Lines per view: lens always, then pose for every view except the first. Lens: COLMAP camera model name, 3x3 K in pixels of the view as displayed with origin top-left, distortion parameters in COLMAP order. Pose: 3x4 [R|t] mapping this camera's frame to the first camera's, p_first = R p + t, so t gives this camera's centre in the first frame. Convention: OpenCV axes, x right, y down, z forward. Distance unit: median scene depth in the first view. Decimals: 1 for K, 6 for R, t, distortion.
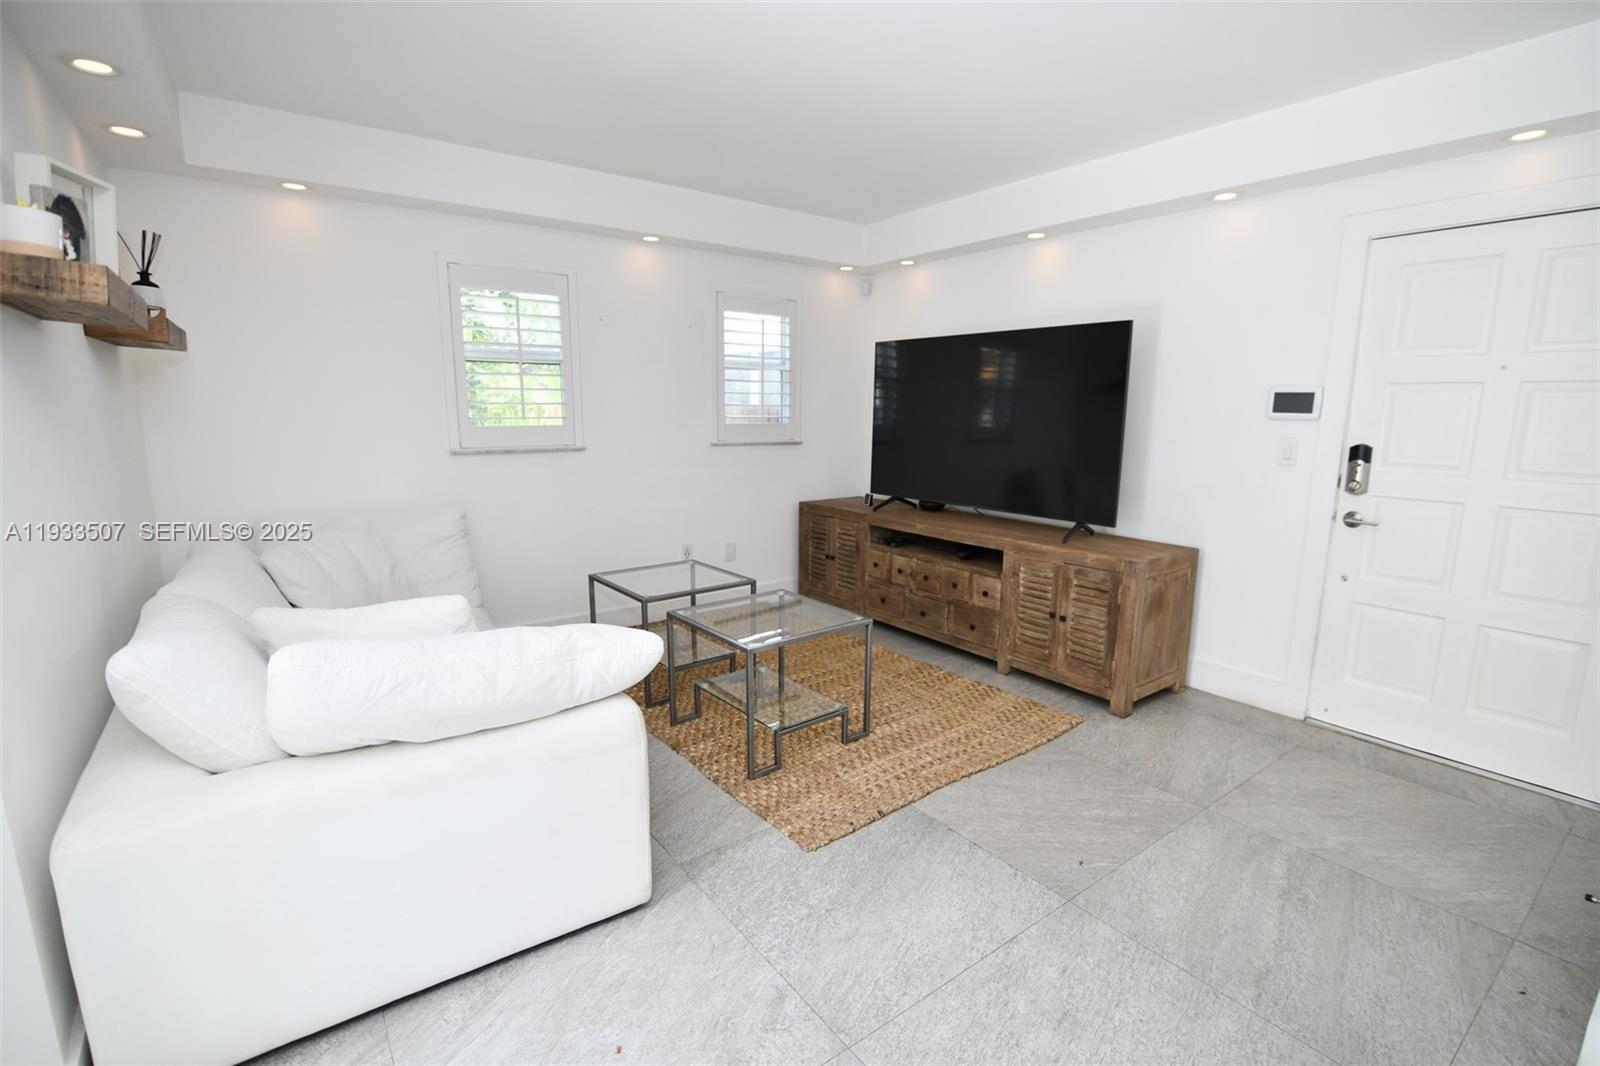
lens RADIAL K [[734.9, 0, 804.4], [0, 734.9, 535.1], [0, 0, 1]] dist [-0.017723, 0.001050]
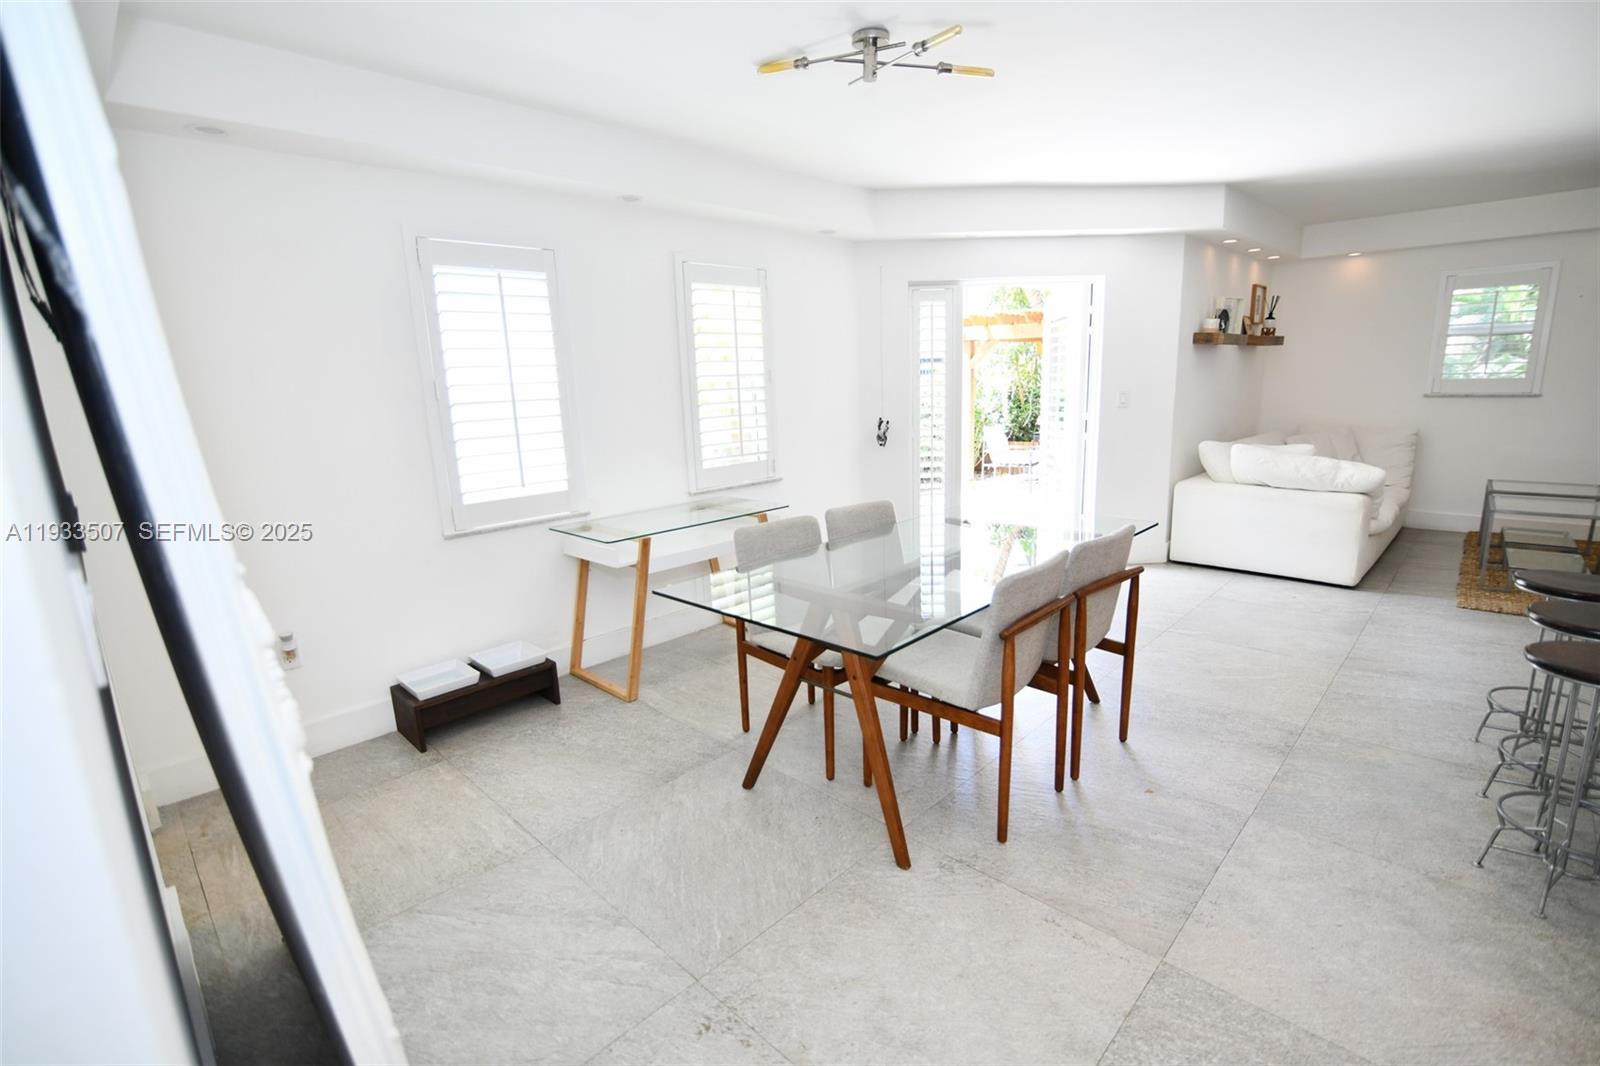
lens RADIAL K [[734.9, 0, 804.4], [0, 734.9, 535.1], [0, 0, 1]] dist [-0.017723, 0.001050]
pose [[0.158849, 0.194955, -0.967863, 1.300696], [-0.139510, 0.974907, 0.173477, 0.144679], [0.977397, 0.107470, 0.182061, -0.855044]]
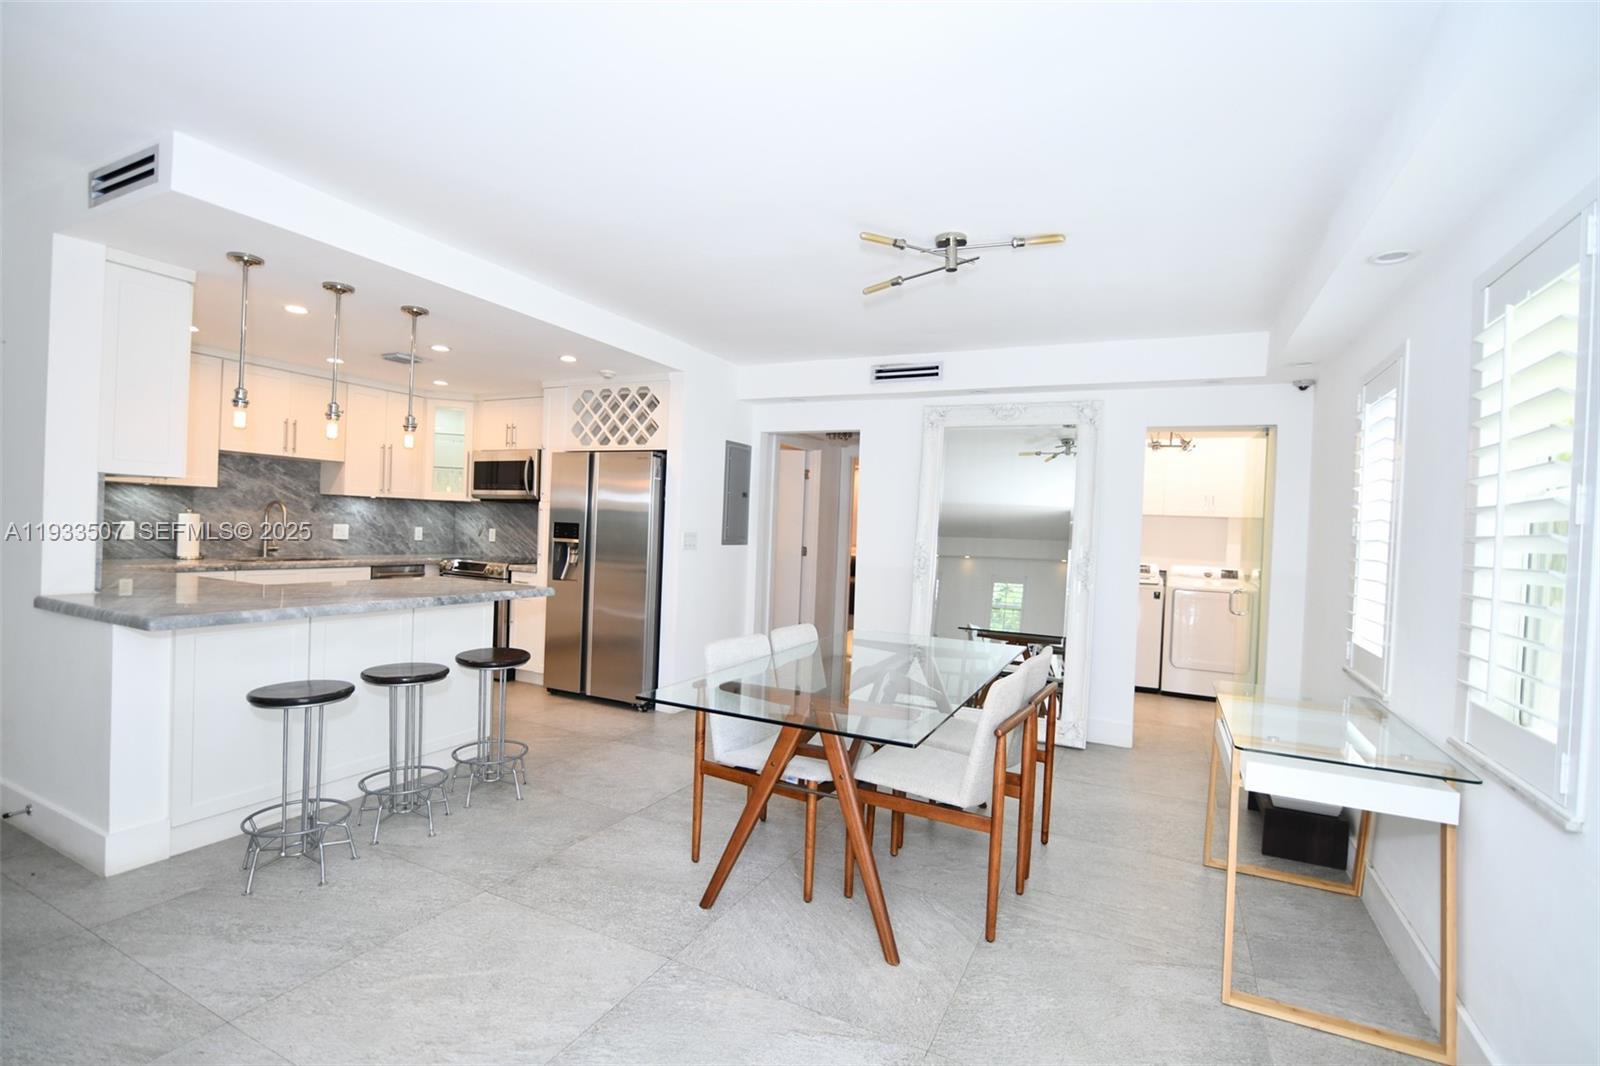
lens RADIAL K [[734.9, 0, 804.4], [0, 734.9, 535.1], [0, 0, 1]] dist [-0.017723, 0.001050]
pose [[-0.453494, -0.036637, 0.890506, -0.646817], [0.113713, 0.988611, 0.098583, -0.006528], [-0.883976, 0.145969, -0.444163, 0.106804]]
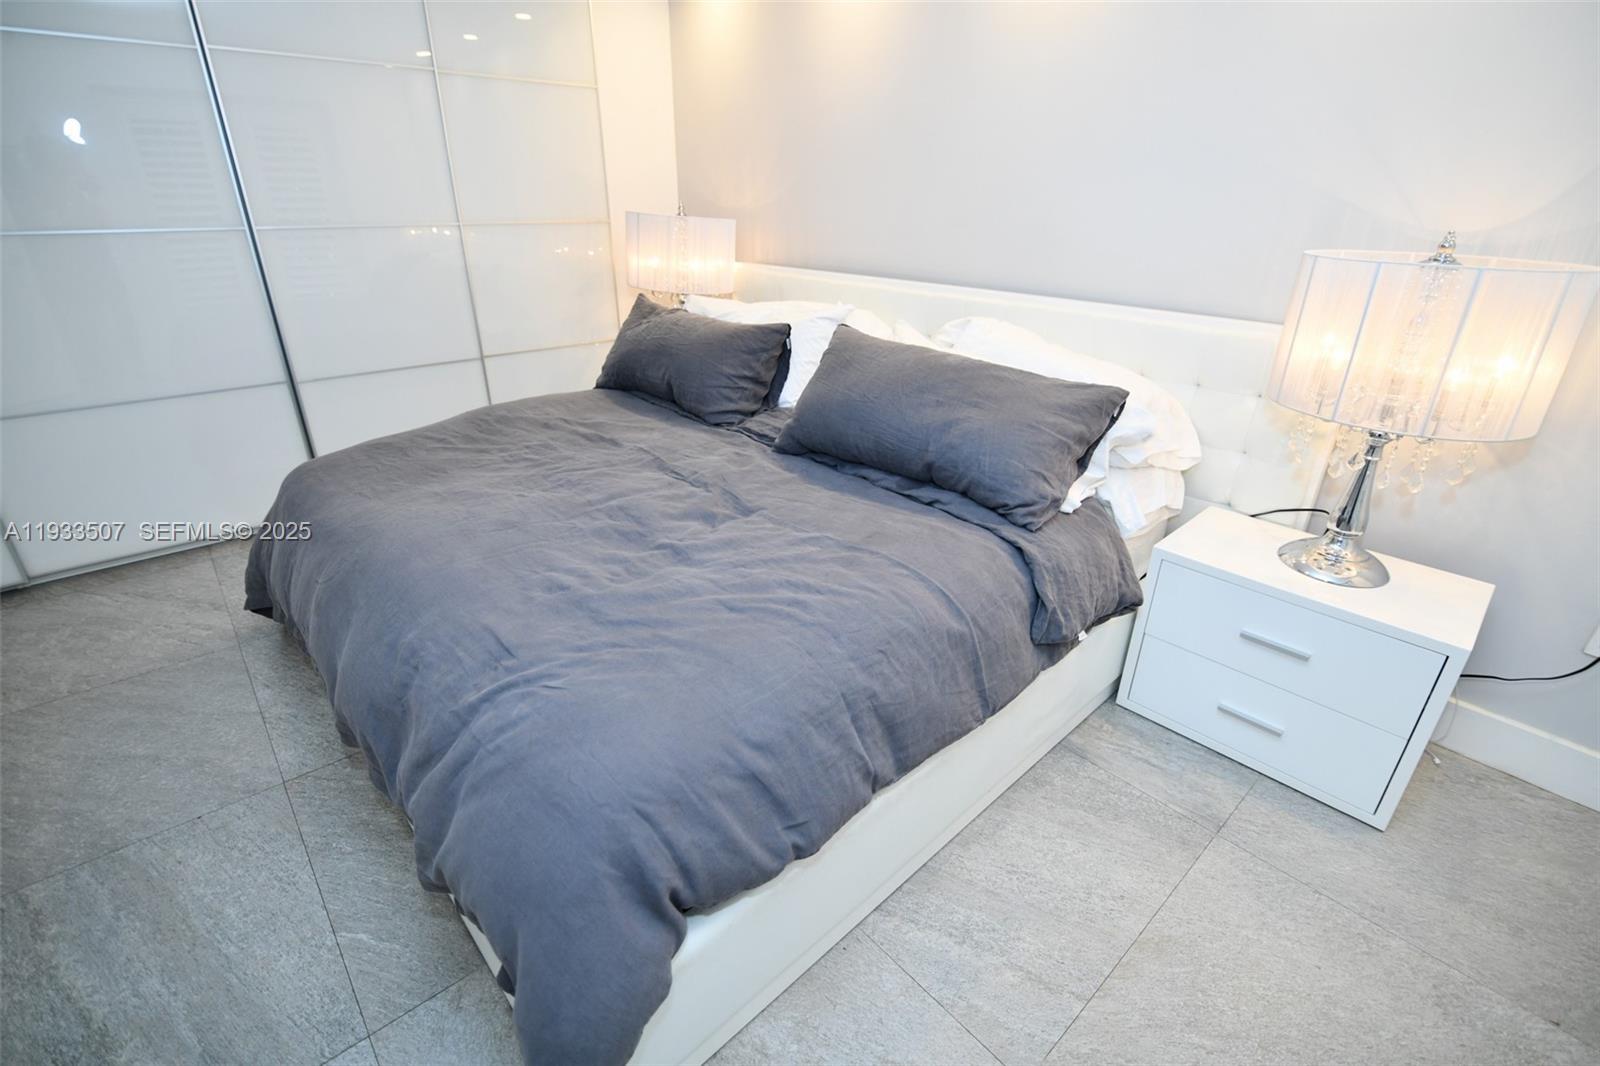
lens RADIAL K [[738.6, 0, 800.0], [0, 738.6, 533.0], [0, 0, 1]] dist [-0.010784, -0.000055]
pose [[0.080630, 0.416177, -0.905701, 0.856949], [-0.187782, 0.898731, 0.396257, -0.188486], [0.978896, 0.138124, 0.150615, 1.127083]]
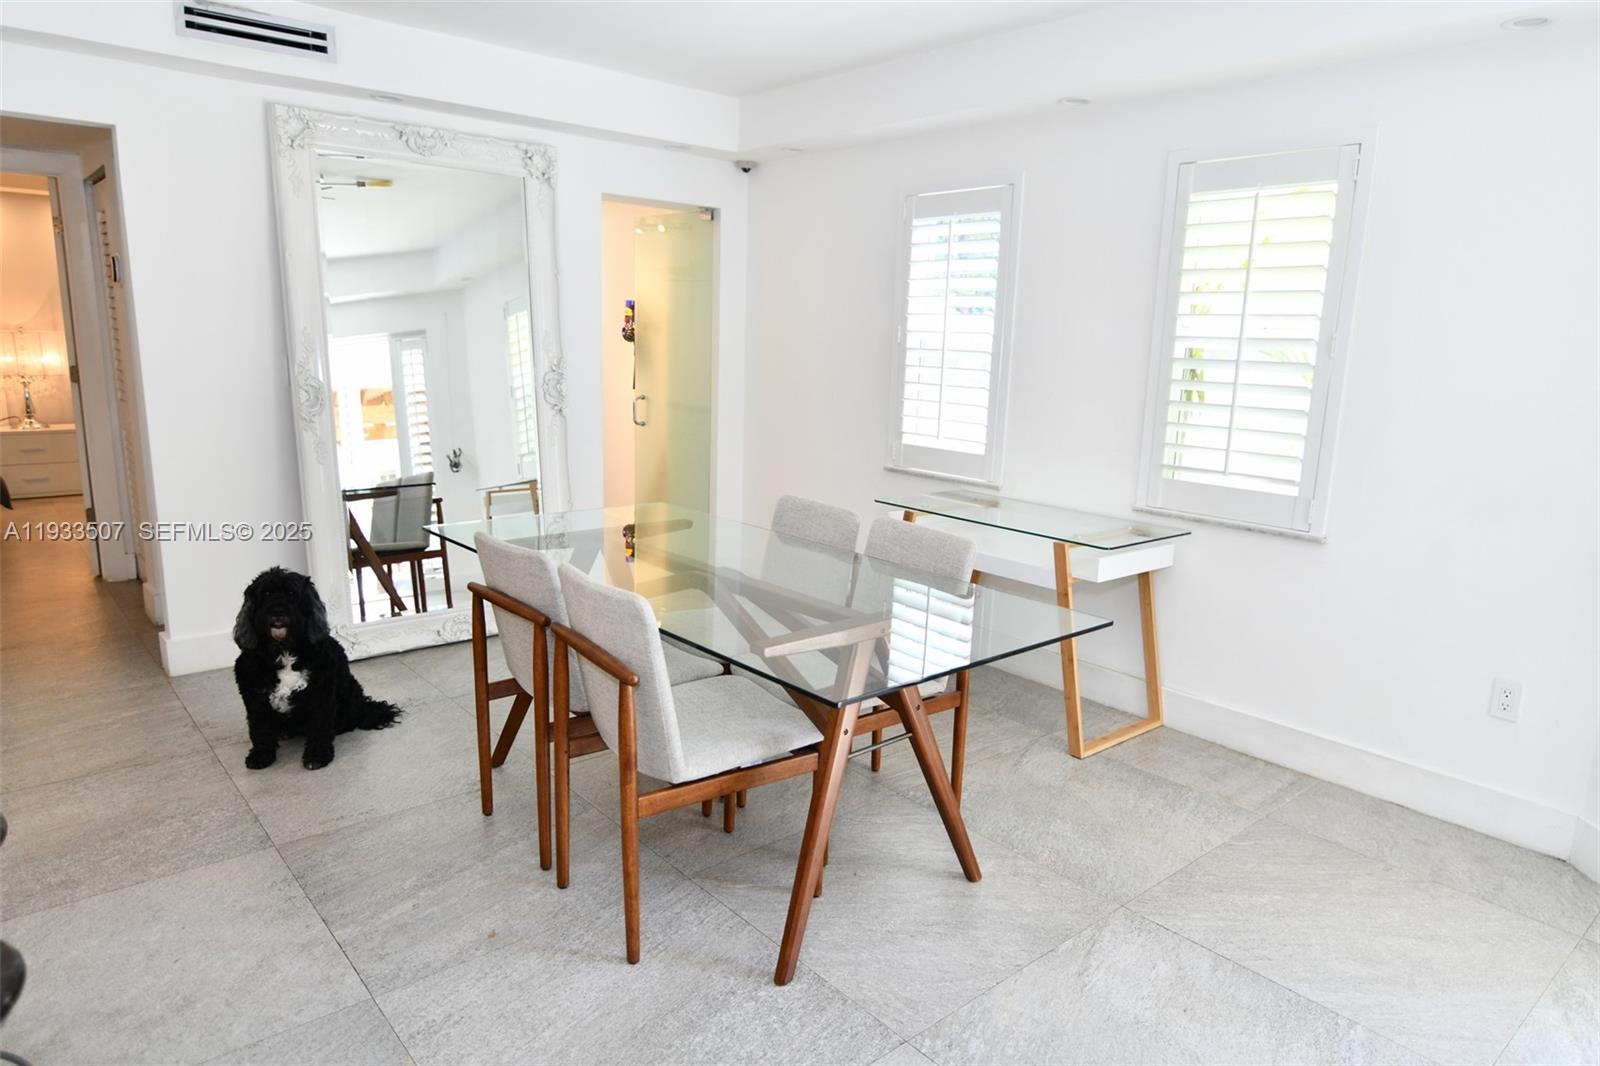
lens RADIAL K [[1000.1, 0, 800.2], [0, 1000.1, 539.0], [0, 0, 1]] dist [0.003526, -0.001017]
pose [[-0.997072, -0.024225, -0.072524, 0.311232], [-0.049558, 0.927041, 0.371671, -0.109149], [0.058229, 0.374177, -0.925527, 0.515526]]
